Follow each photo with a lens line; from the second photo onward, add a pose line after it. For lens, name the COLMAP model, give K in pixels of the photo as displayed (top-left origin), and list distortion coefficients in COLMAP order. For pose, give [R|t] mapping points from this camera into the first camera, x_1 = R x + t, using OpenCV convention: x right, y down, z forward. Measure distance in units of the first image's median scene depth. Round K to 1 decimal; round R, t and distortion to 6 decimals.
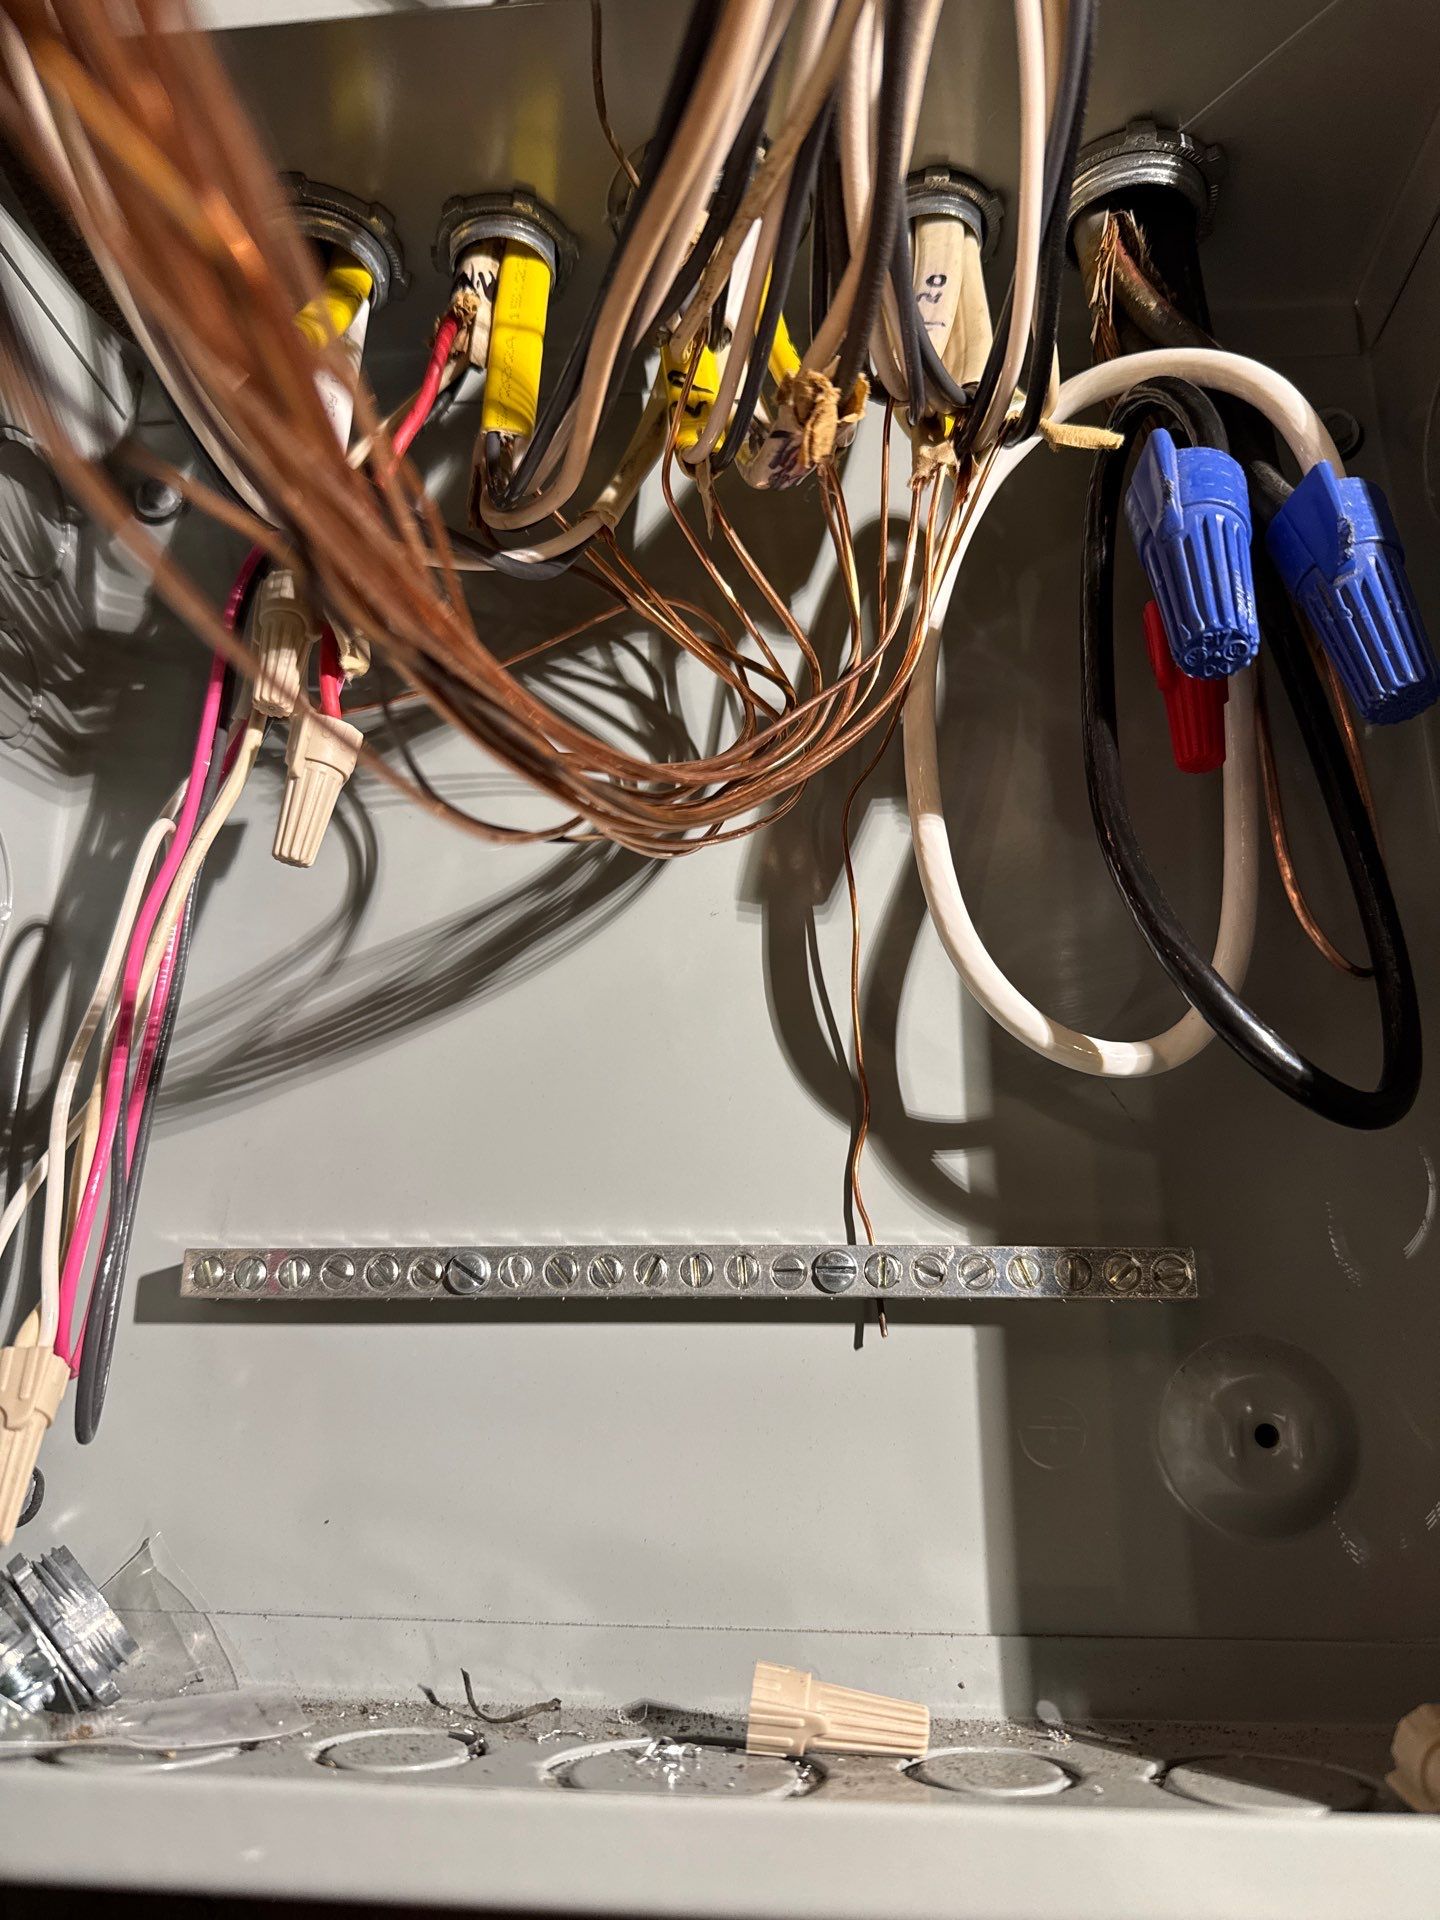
lens RADIAL K [[1388.4, 0, 724.8], [0, 1388.4, 976.9], [0, 0, 1]] dist [-0.068125, 0.034606]
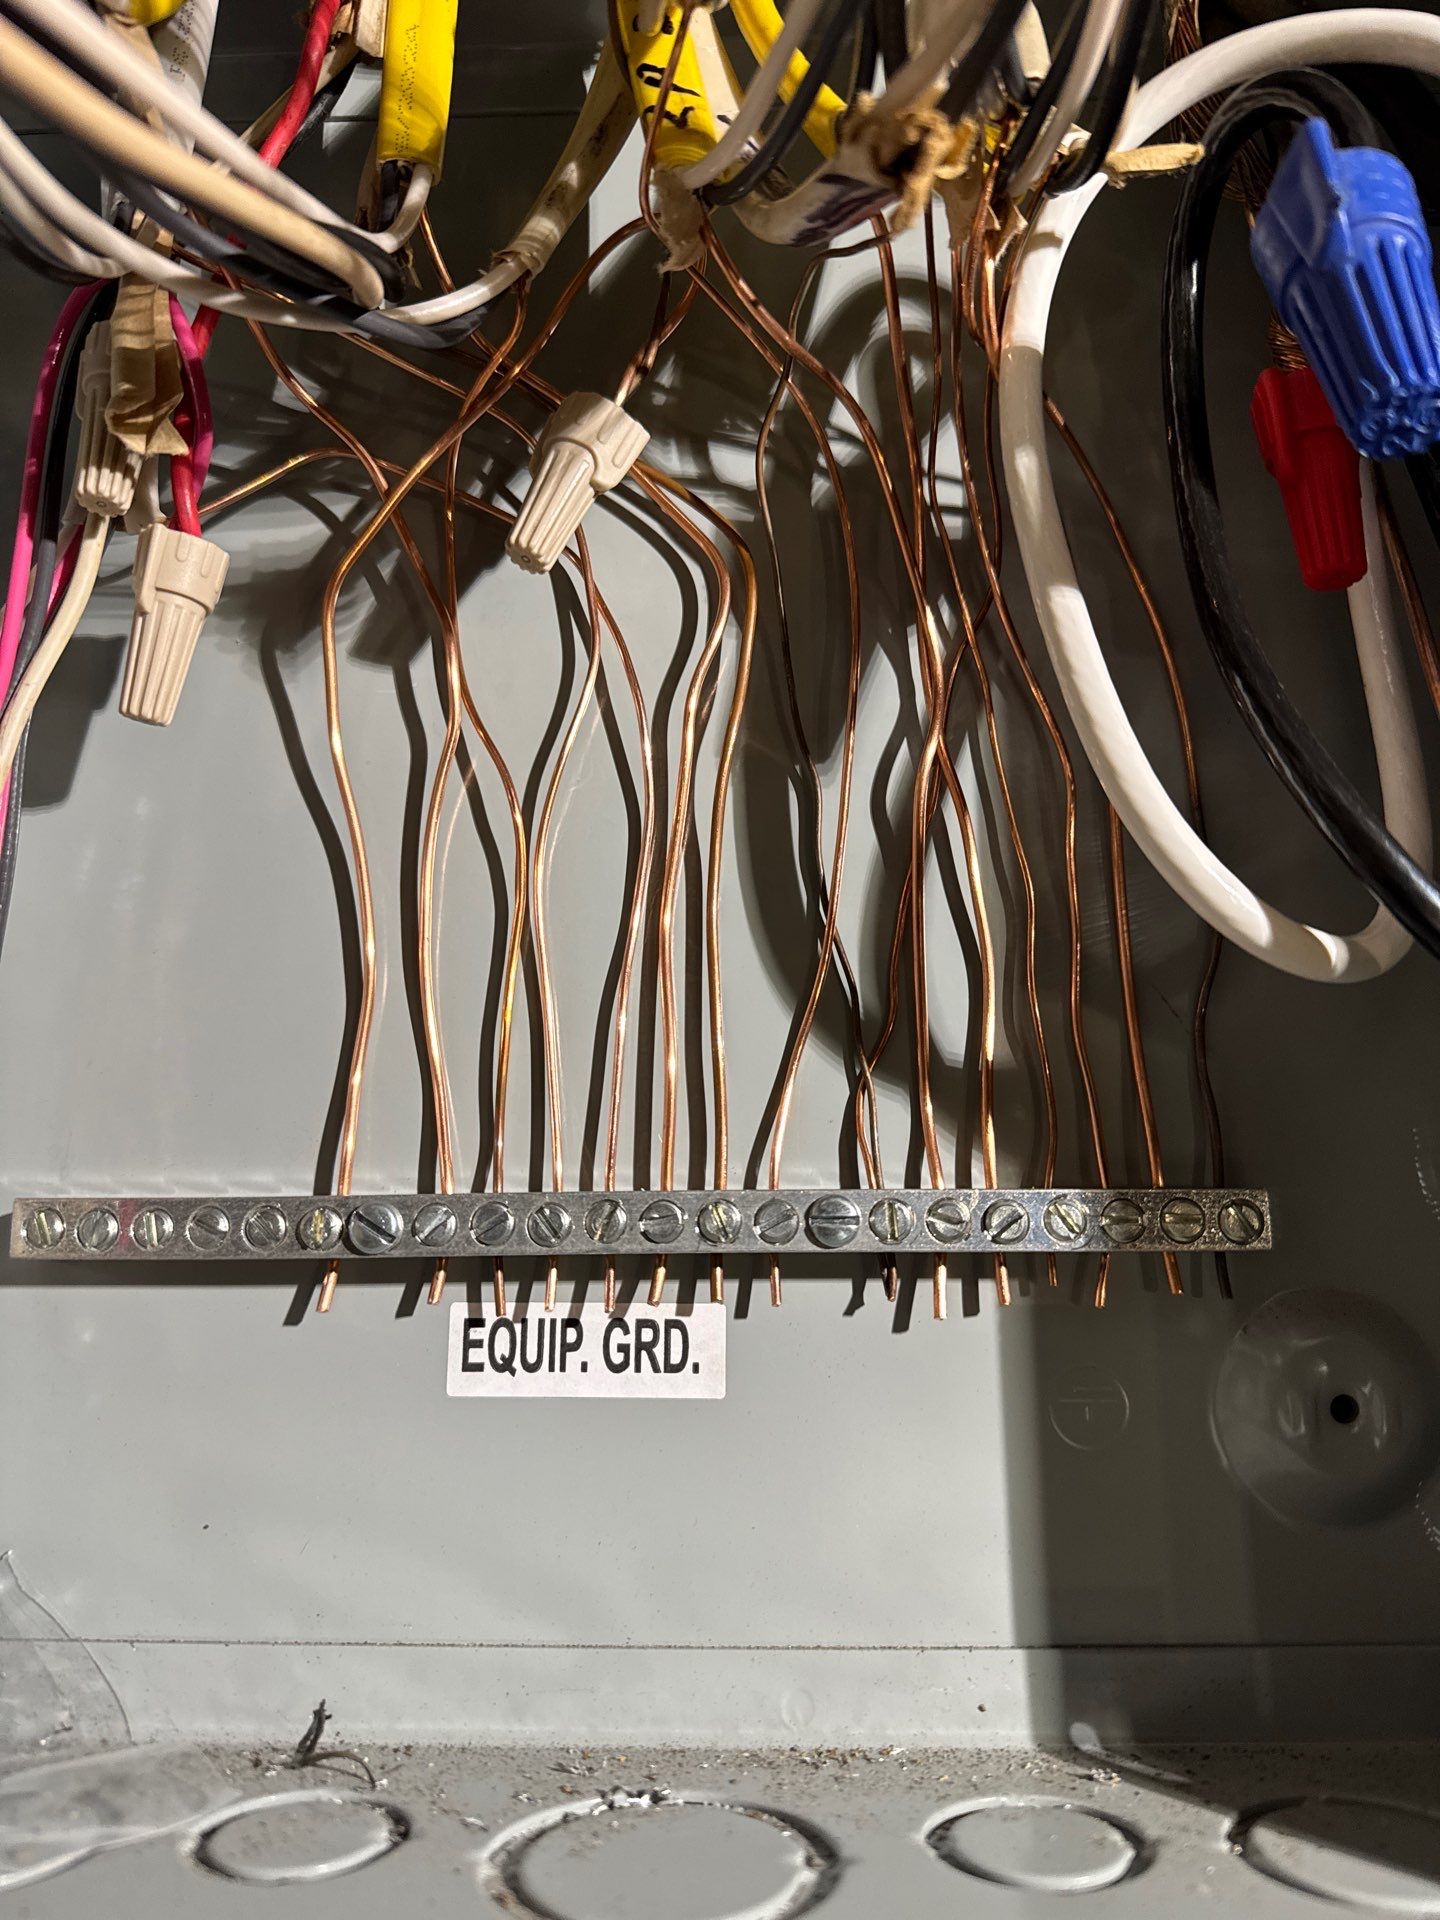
lens RADIAL K [[1388.4, 0, 724.8], [0, 1388.4, 976.9], [0, 0, 1]] dist [-0.068125, 0.034606]
pose [[0.997701, -0.001768, 0.067745, -0.038156], [-0.004859, 0.995221, 0.097524, -0.008593], [-0.067594, -0.097629, 0.992925, 0.212223]]
